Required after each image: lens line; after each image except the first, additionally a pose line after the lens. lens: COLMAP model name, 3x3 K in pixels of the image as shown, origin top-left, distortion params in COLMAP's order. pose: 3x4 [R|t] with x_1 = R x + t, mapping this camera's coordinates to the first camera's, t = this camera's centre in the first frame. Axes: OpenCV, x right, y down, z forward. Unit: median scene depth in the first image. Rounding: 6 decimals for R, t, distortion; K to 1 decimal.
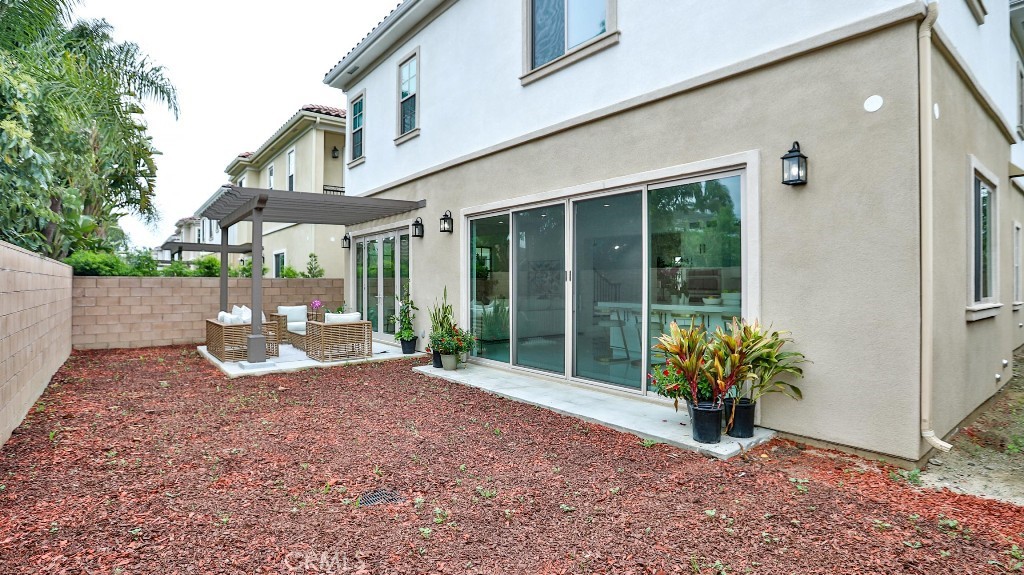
lens RADIAL K [[510.6, 0, 512.0], [0, 510.6, 287.5], [0, 0, 1]] dist [-0.068479, 0.022075]
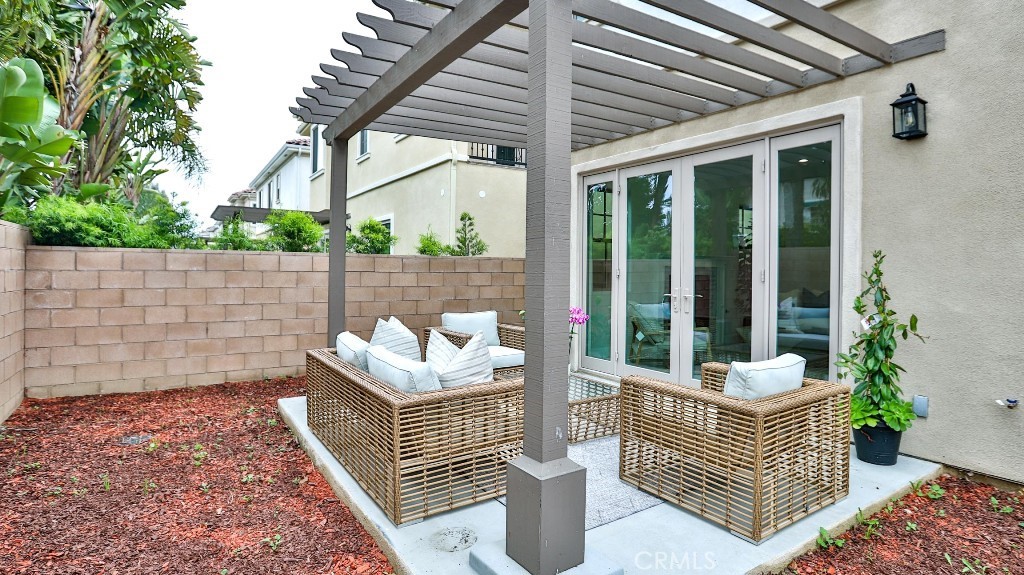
lens RADIAL K [[505.9, 0, 517.9], [0, 505.9, 281.8], [0, 0, 1]] dist [-0.063354, 0.020767]
pose [[0.997827, 0.010743, -0.065009, -0.363064], [-0.009610, 0.999797, 0.017728, -0.000954], [0.065186, -0.017065, 0.997727, 0.528451]]
